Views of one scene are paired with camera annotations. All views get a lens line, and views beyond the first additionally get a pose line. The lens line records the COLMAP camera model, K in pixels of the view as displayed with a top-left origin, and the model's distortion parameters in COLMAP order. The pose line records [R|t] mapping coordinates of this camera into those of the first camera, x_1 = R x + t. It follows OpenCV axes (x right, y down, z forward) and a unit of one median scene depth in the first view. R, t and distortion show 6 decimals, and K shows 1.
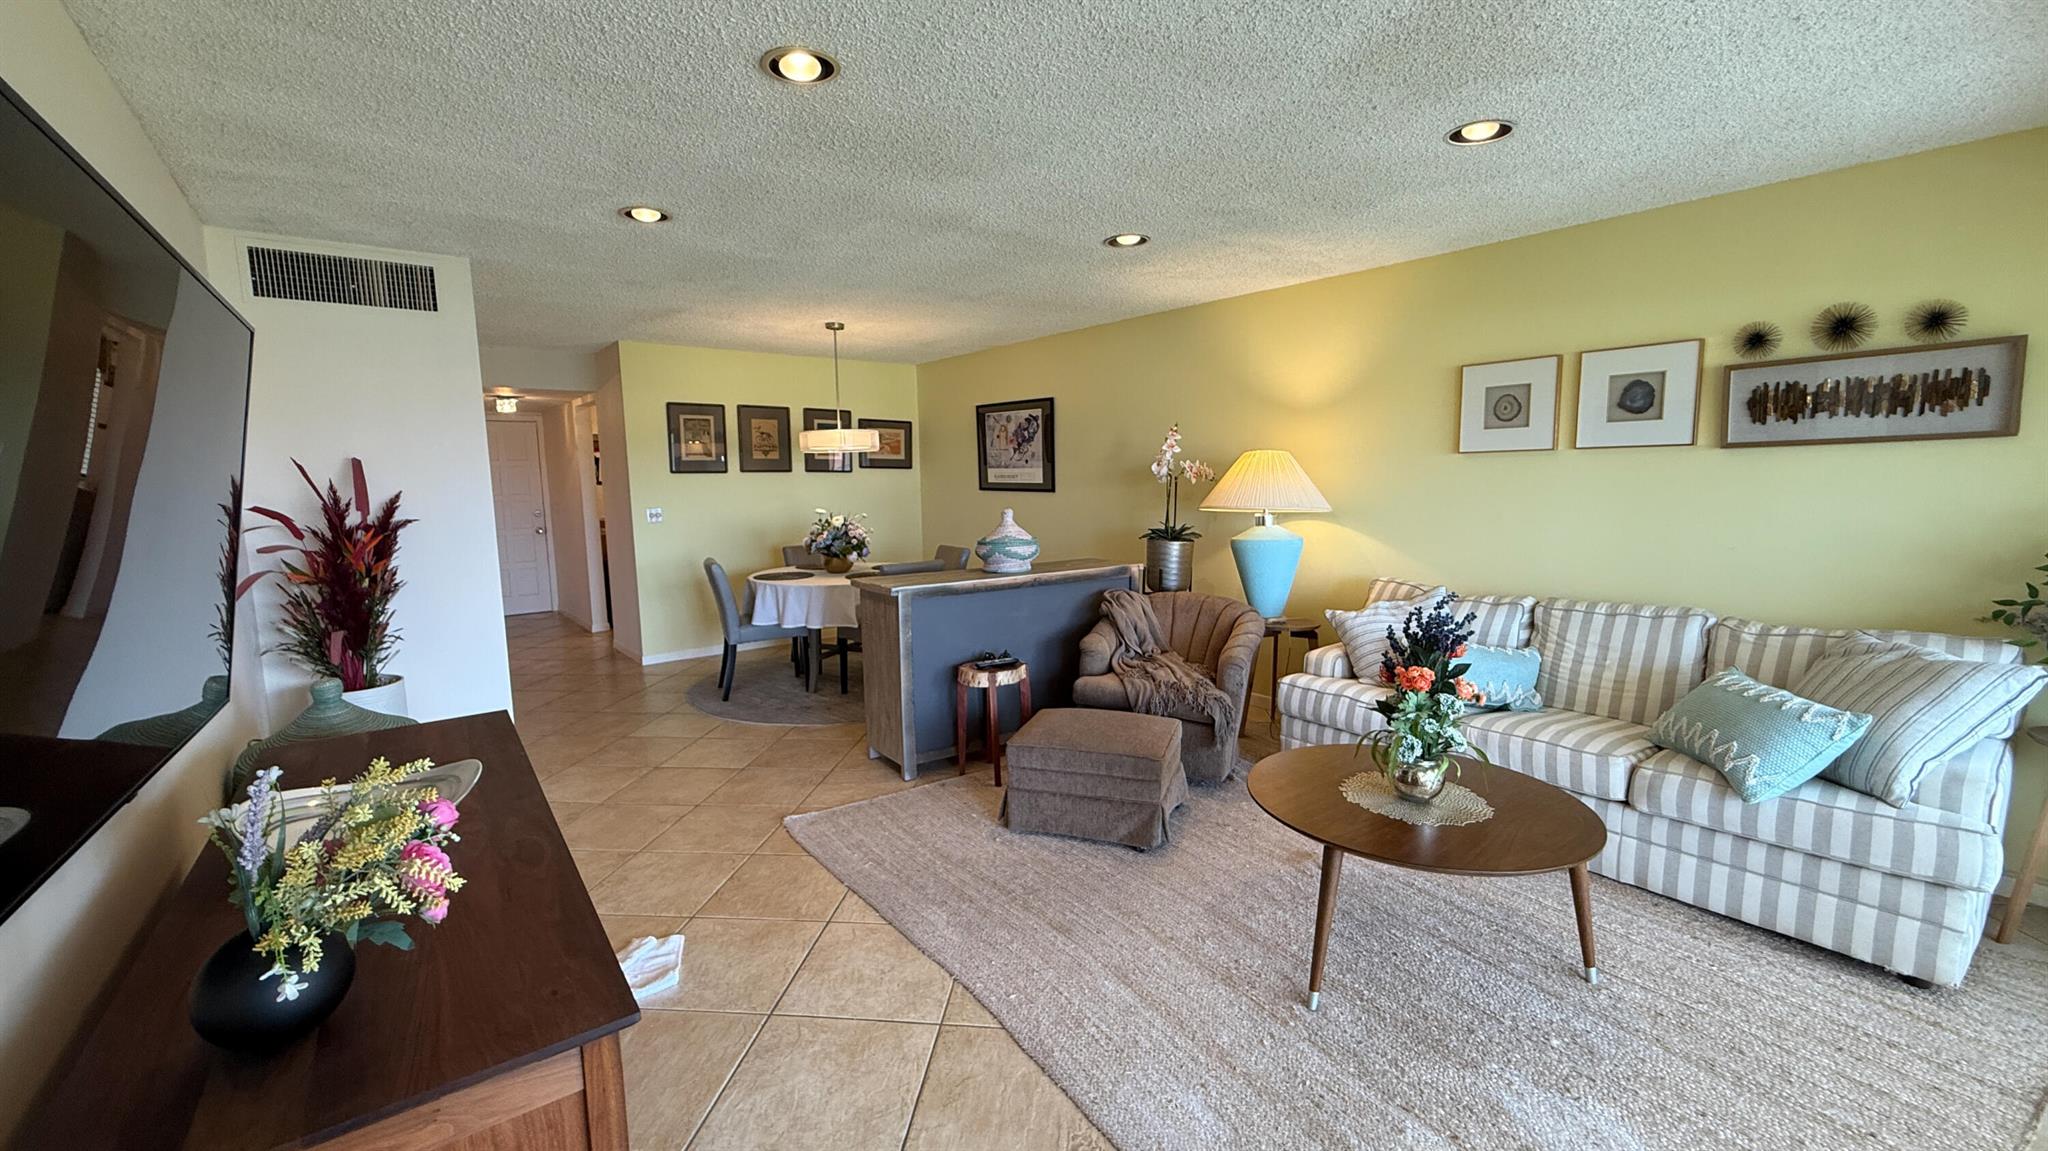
lens RADIAL K [[820.9, 0, 1015.5], [0, 820.9, 578.2], [0, 0, 1]] dist [-0.003311, 0.000760]
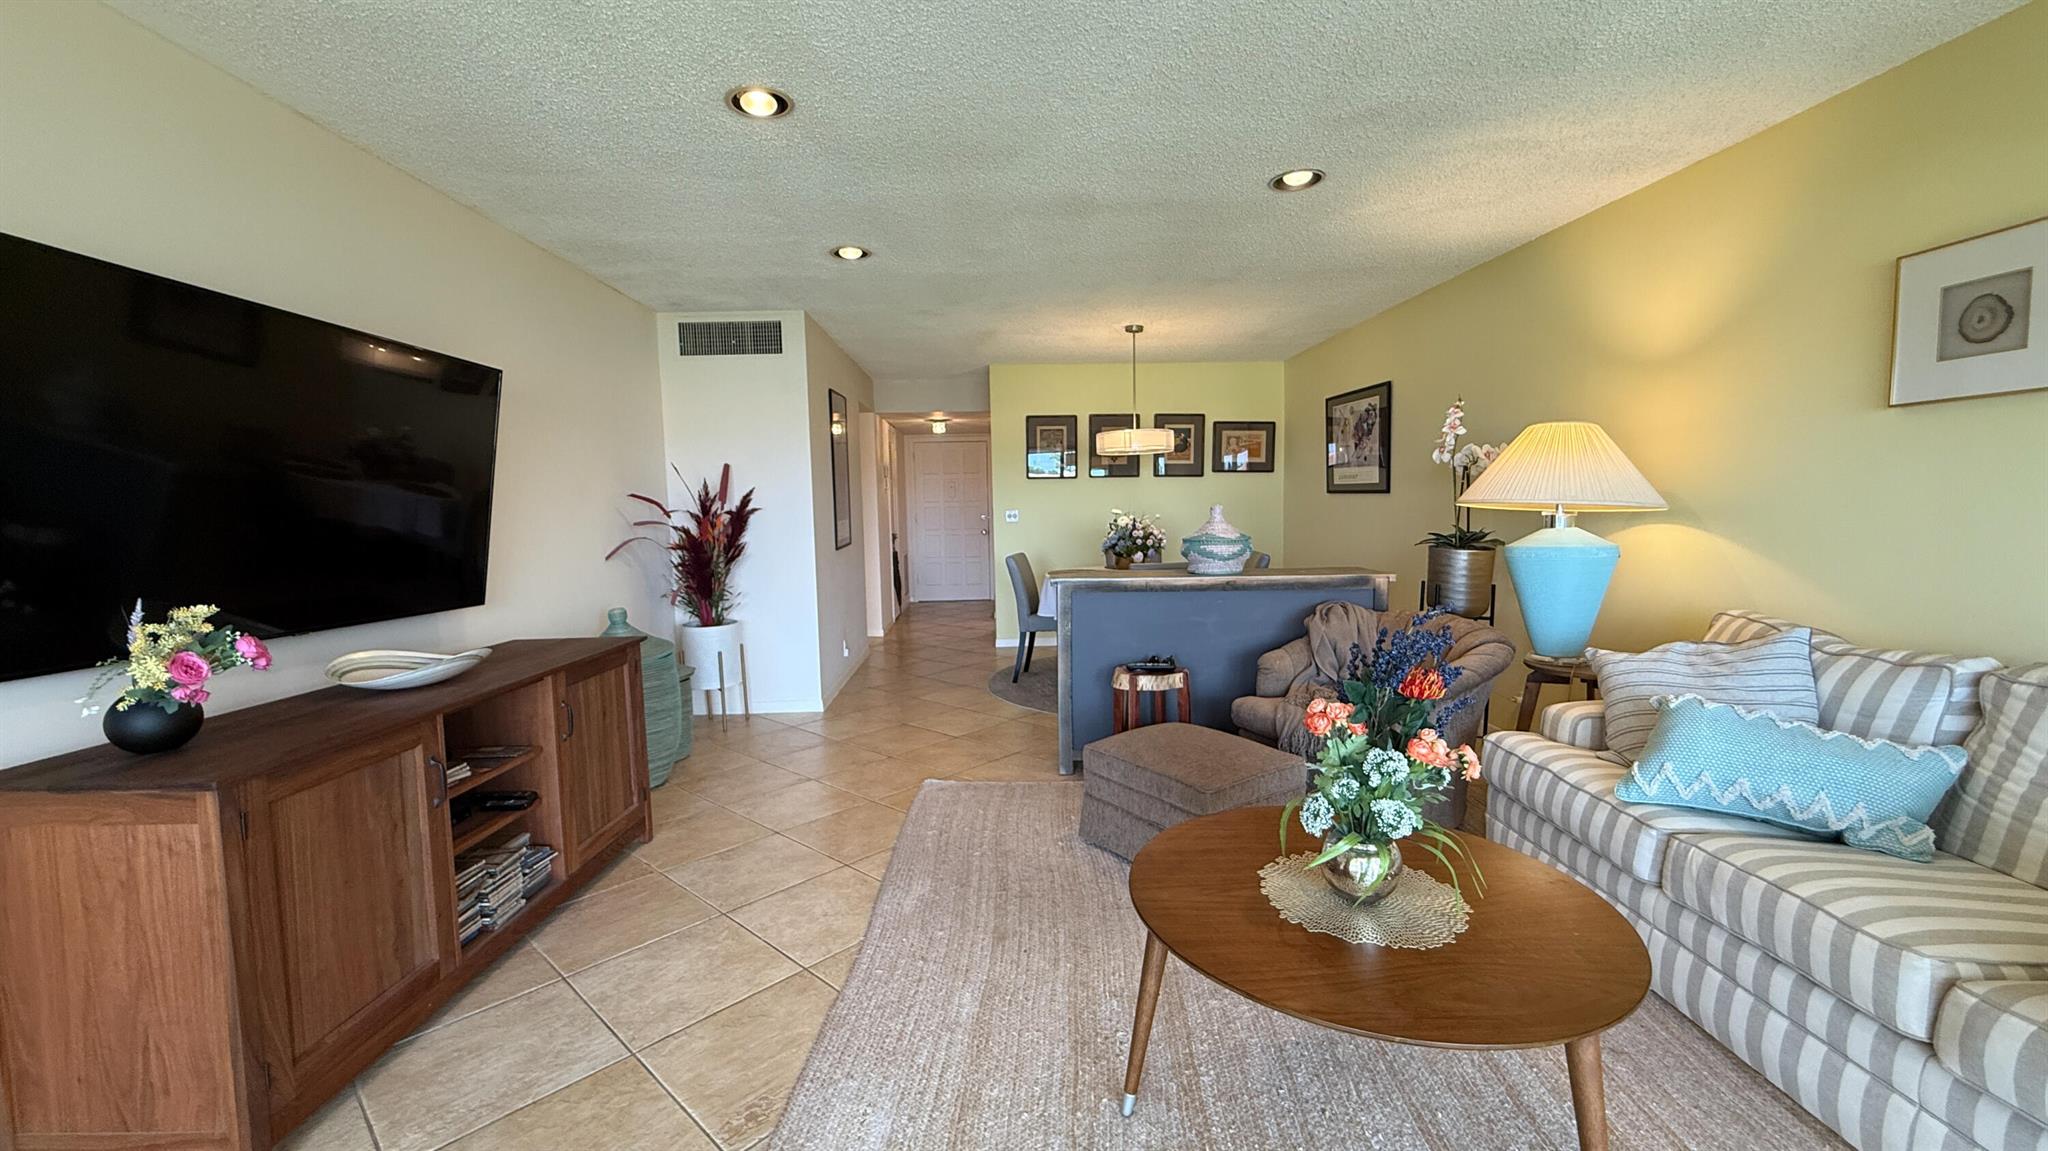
lens RADIAL K [[820.9, 0, 1007.9], [0, 820.9, 572.8], [0, 0, 1]] dist [-0.003311, 0.000760]
pose [[0.798338, 0.051946, -0.599965, 0.408116], [-0.069184, 0.997588, -0.005686, 0.013987], [0.598223, 0.046047, 0.800006, 0.162709]]
